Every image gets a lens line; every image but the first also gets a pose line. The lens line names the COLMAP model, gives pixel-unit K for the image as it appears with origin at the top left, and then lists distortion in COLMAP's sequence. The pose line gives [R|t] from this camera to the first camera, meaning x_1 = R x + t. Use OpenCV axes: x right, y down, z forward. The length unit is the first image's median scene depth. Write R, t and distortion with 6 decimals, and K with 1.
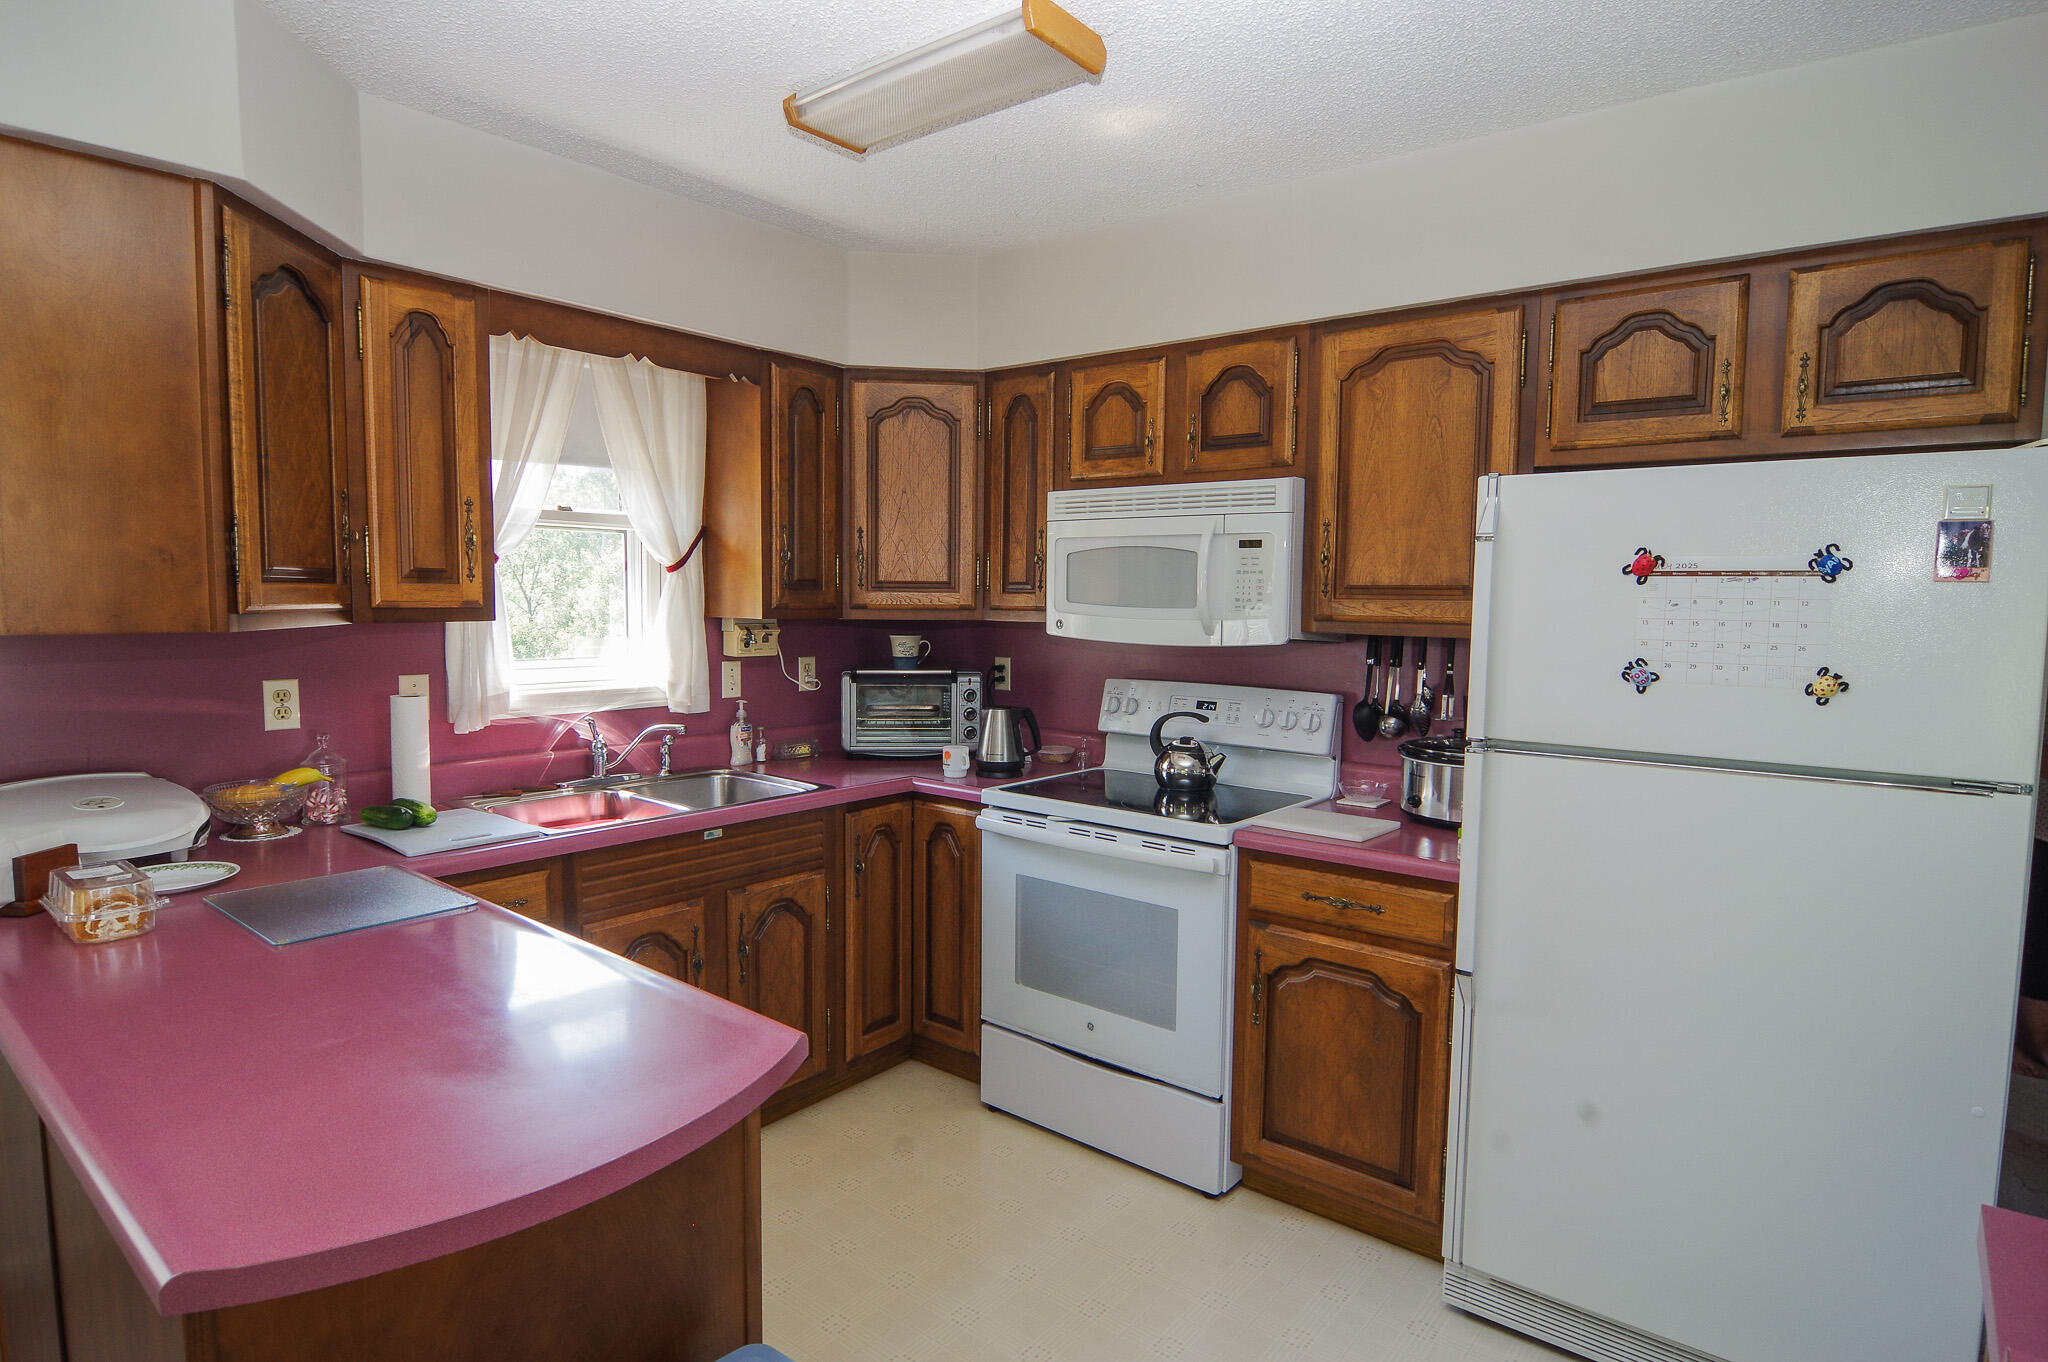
lens RADIAL K [[1089.5, 0, 1029.3], [0, 1089.5, 684.0], [0, 0, 1]] dist [-0.005718, -0.012235]
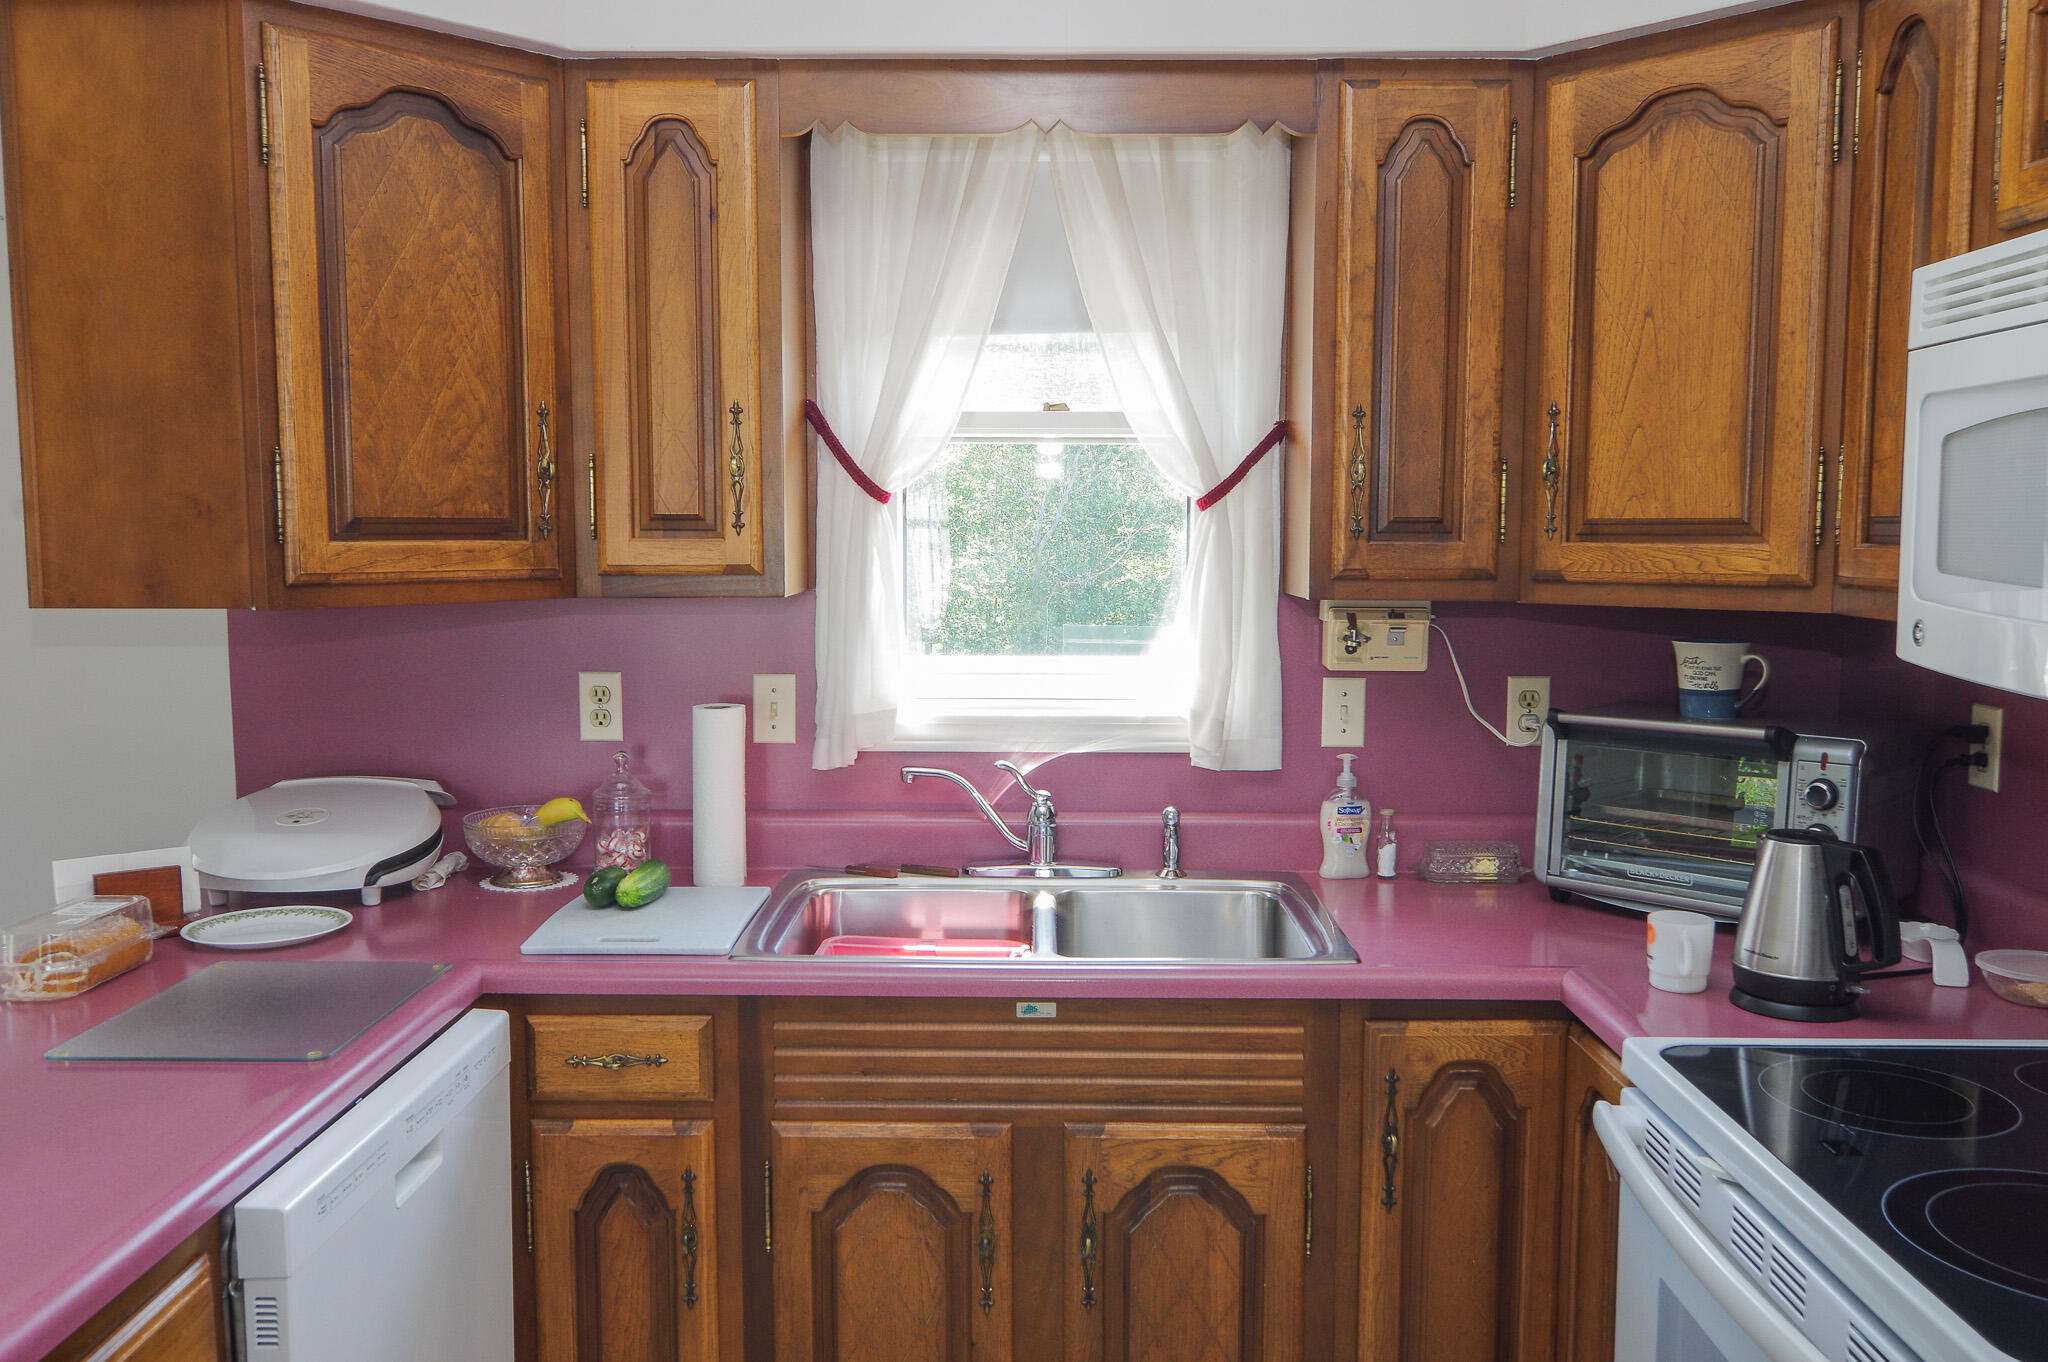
lens RADIAL K [[1650.9, 0, 1024.0], [0, 1650.9, 681.0], [0, 0, 1]] dist [0.003255, -0.004721]
pose [[0.618317, 0.060536, -0.783594, 0.274232], [-0.057640, 0.997837, 0.031605, -0.038665], [0.783812, 0.025625, 0.620469, 0.424274]]
